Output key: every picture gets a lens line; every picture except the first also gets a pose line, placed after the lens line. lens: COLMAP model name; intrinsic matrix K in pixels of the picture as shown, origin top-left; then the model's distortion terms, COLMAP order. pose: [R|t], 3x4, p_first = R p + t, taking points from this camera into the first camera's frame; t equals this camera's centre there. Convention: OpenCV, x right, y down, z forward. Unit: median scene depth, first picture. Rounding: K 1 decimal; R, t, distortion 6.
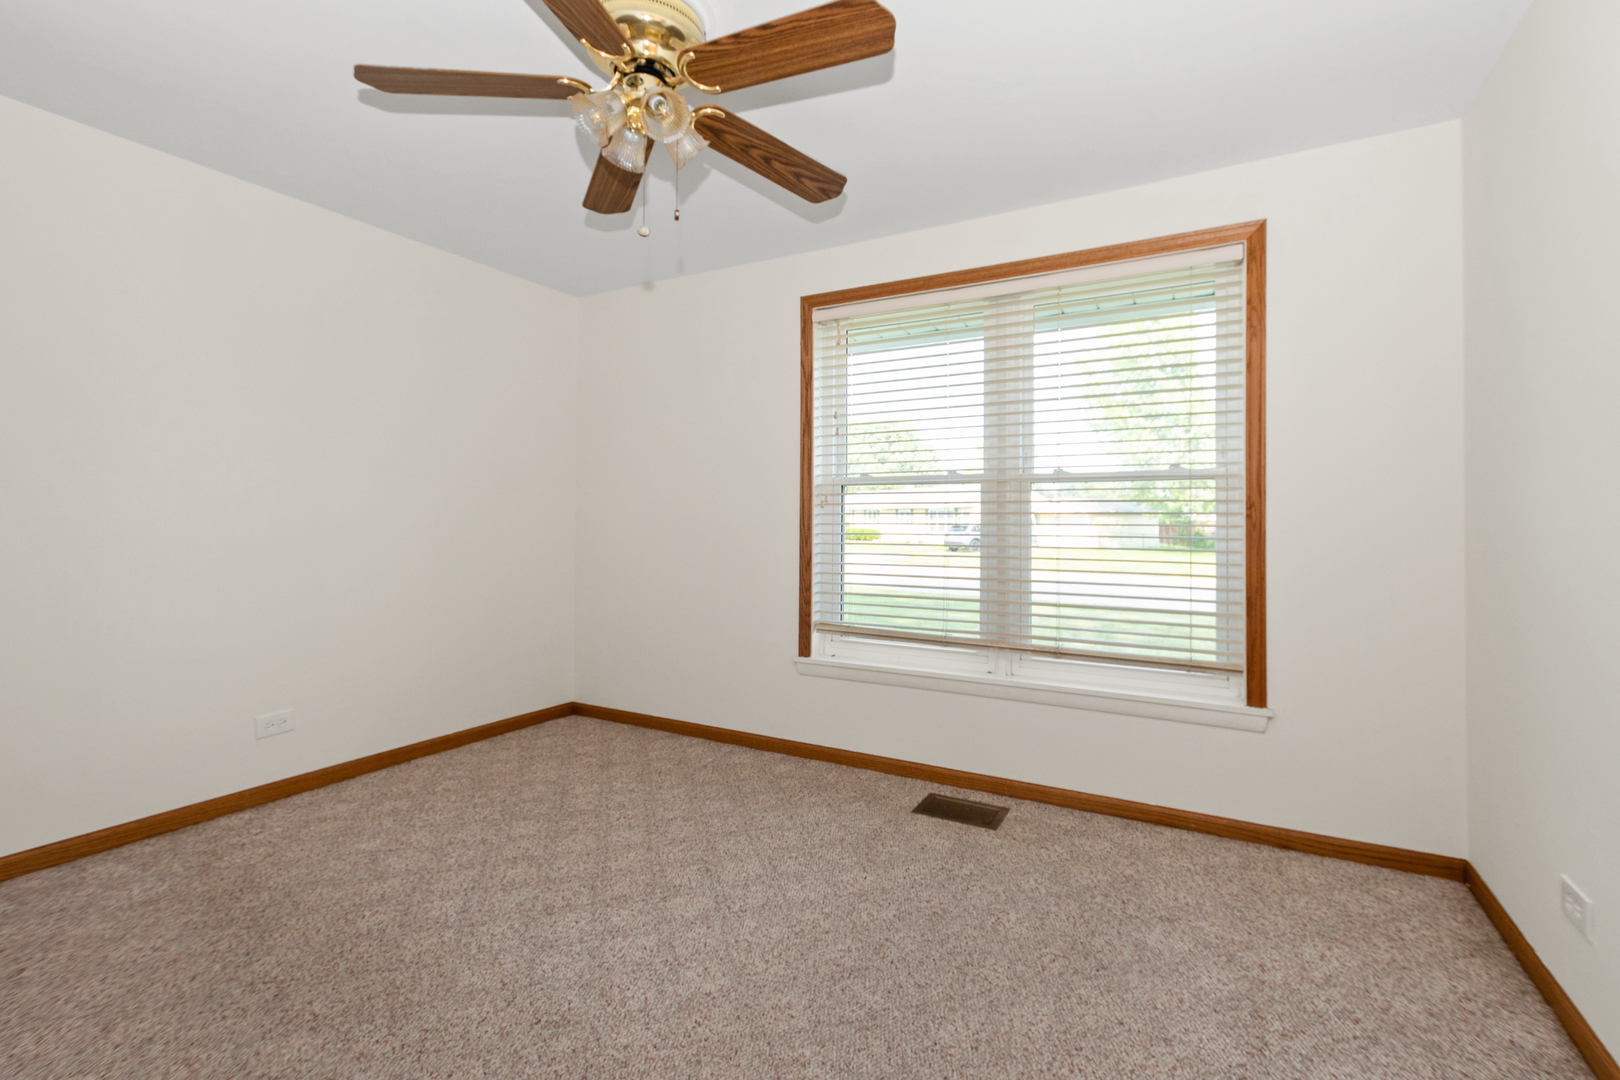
lens RADIAL K [[700.9, 0, 823.3], [0, 700.9, 524.6], [0, 0, 1]] dist [0.006921, -0.003277]
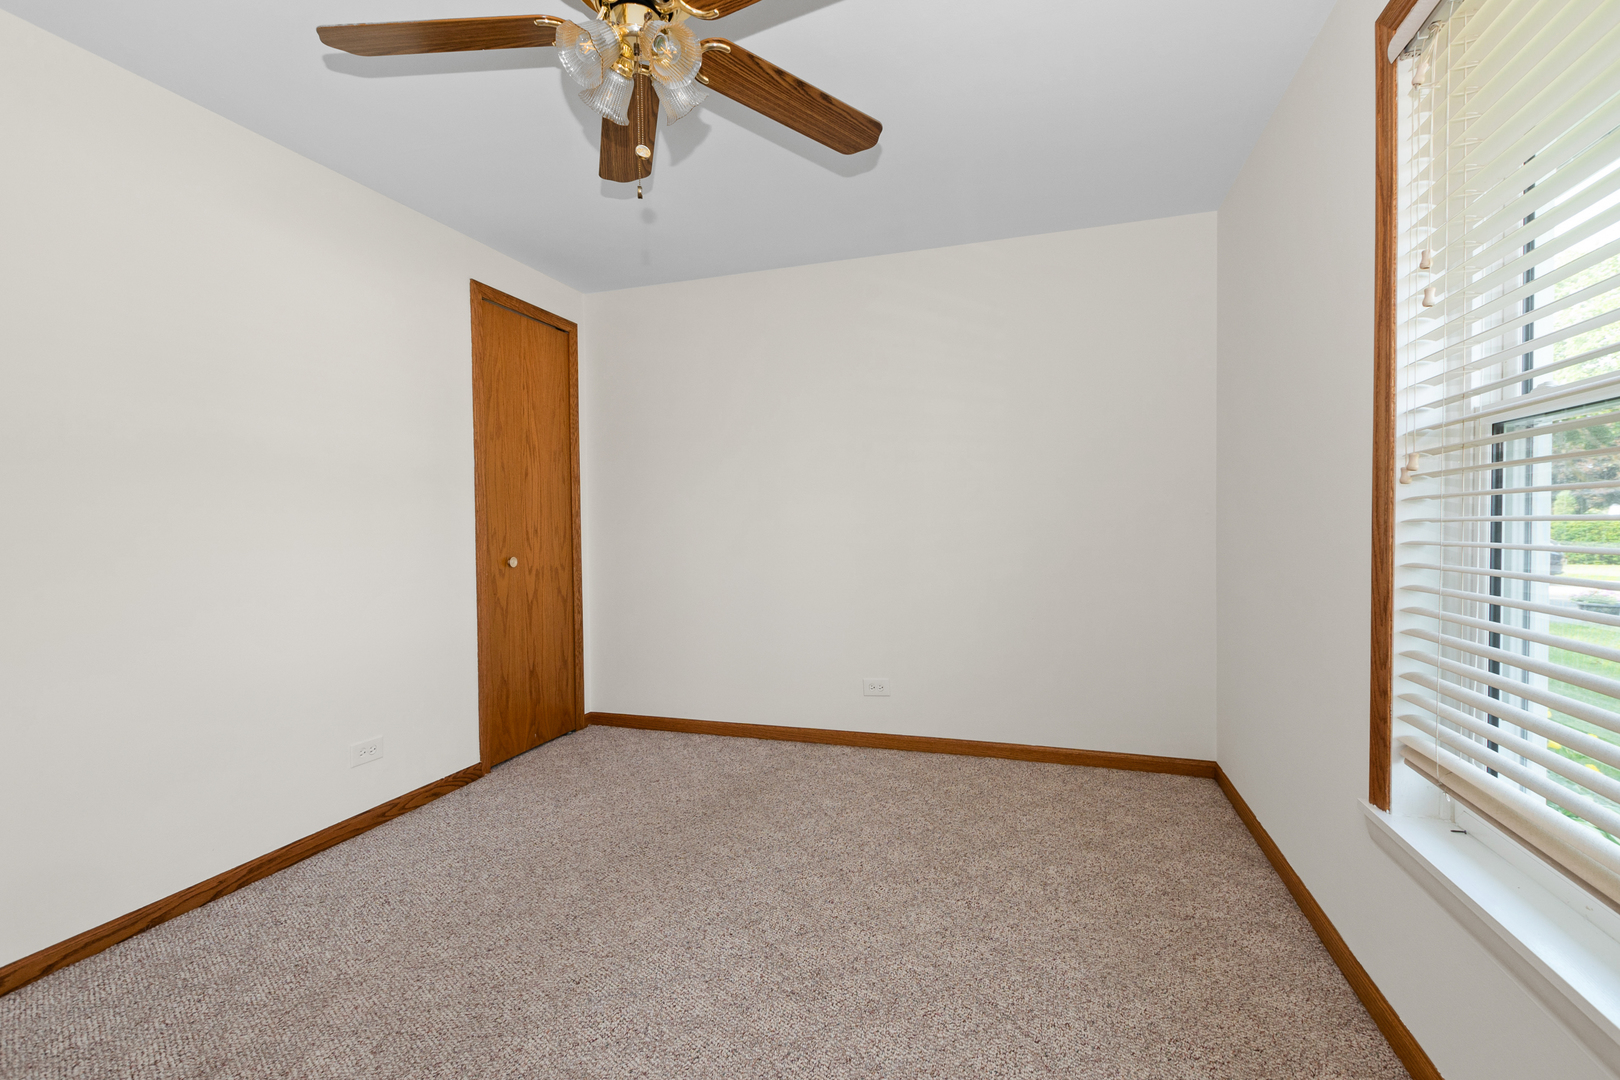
lens RADIAL K [[700.9, 0, 822.7], [0, 700.9, 543.3], [0, 0, 1]] dist [0.006921, -0.003277]
pose [[0.212288, 0.019173, -0.977019, 0.437694], [0.010560, 0.999704, 0.021913, -0.000732], [0.977150, -0.014970, 0.212022, 0.682300]]
